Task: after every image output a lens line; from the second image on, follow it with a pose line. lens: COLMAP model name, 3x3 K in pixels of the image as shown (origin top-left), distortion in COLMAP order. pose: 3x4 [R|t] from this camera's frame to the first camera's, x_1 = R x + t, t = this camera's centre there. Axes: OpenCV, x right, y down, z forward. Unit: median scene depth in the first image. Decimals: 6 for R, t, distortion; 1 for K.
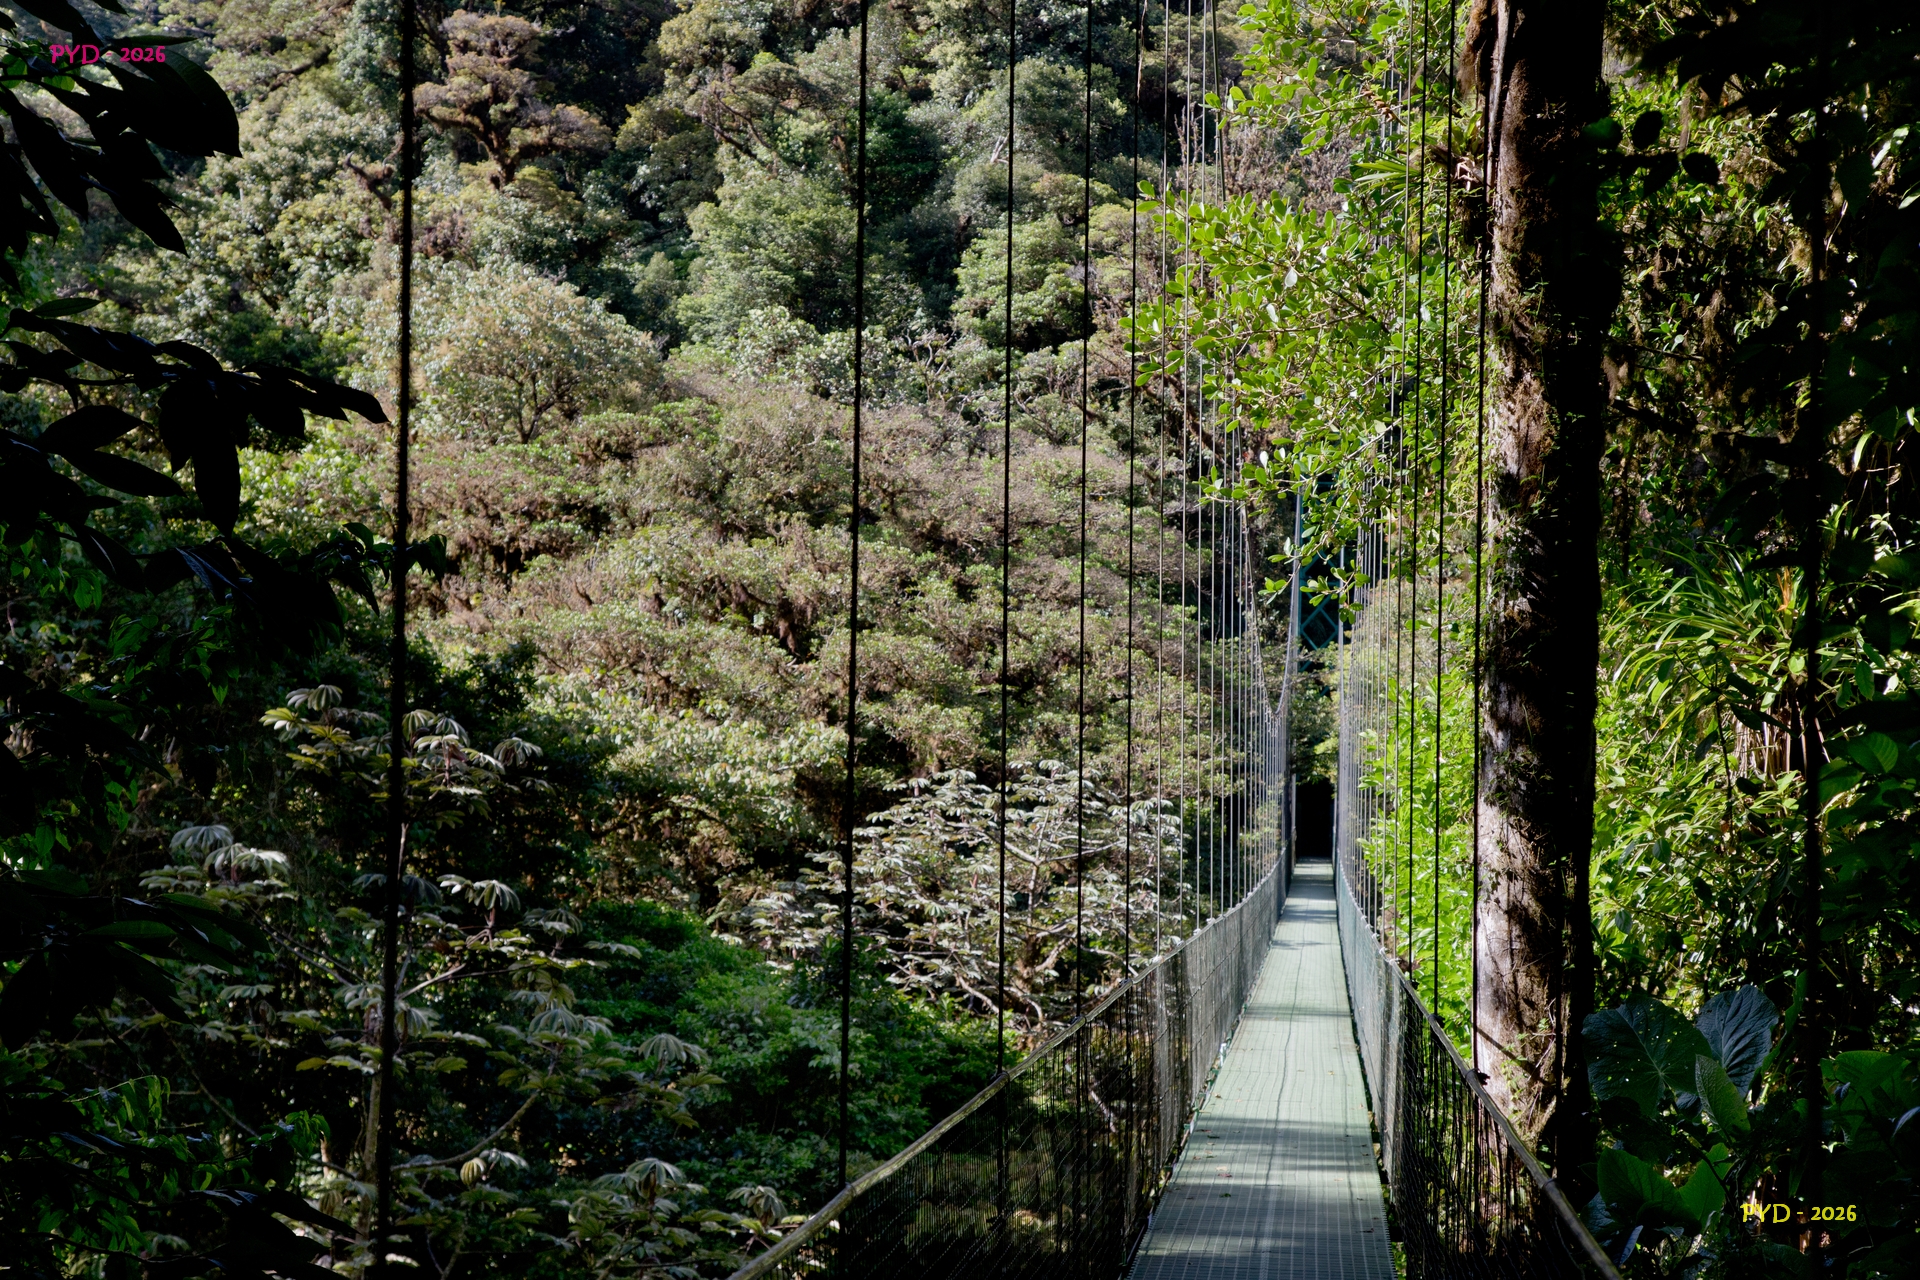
lens RADIAL K [[3957.4, 0, 960.8], [0, 3957.4, 690.5], [0, 0, 1]] dist [0.452500, -0.060351]
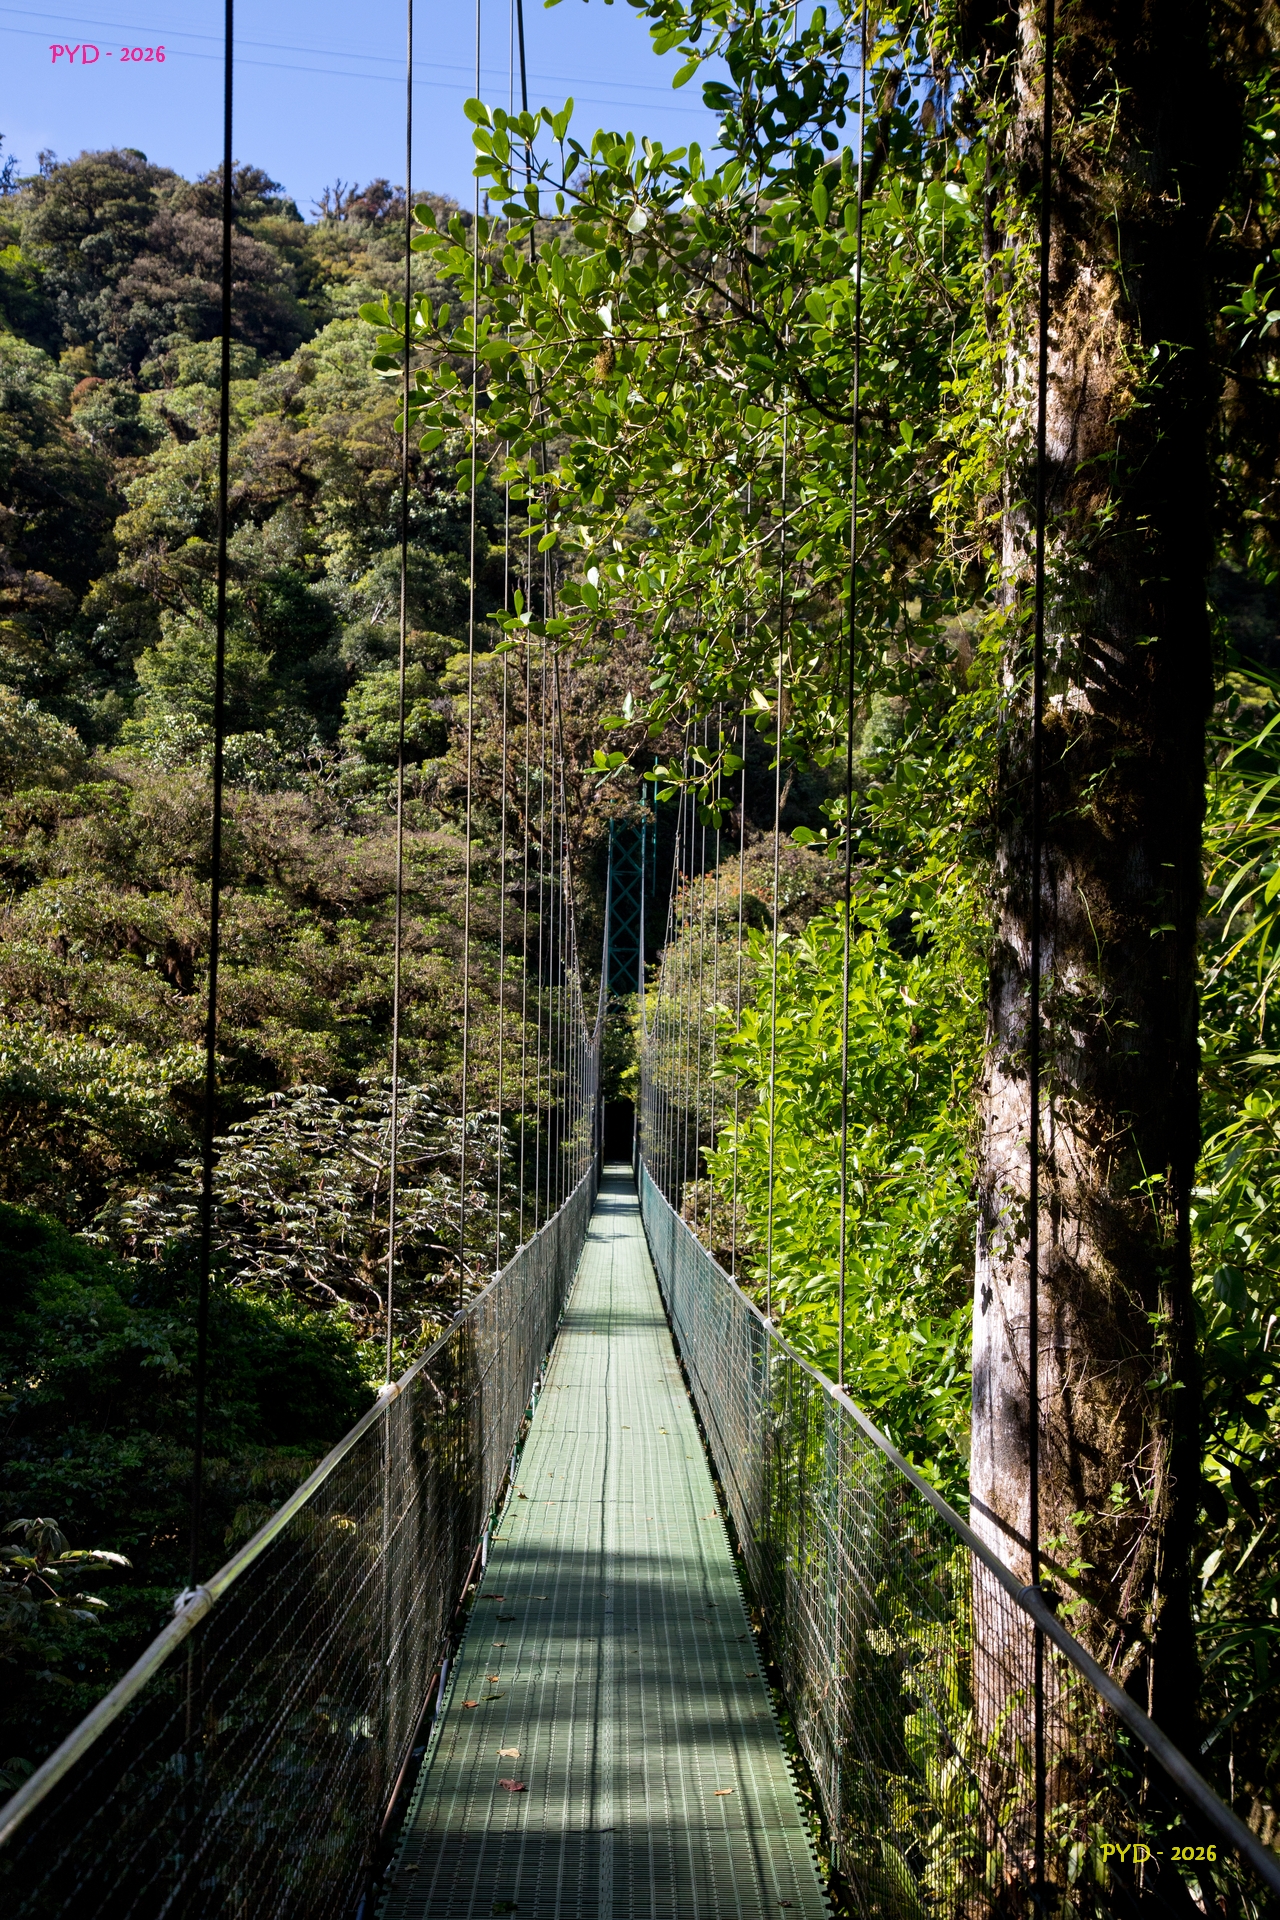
lens RADIAL K [[2739.0, 0, 639.9], [0, 2739.0, 989.4], [0, 0, 1]] dist [0.231949, 0.028831]
pose [[0.995149, 0.007734, 0.098072, 0.013259], [-0.005785, 0.999781, -0.020133, 0.007045], [-0.098206, 0.019468, 0.994976, 0.181565]]
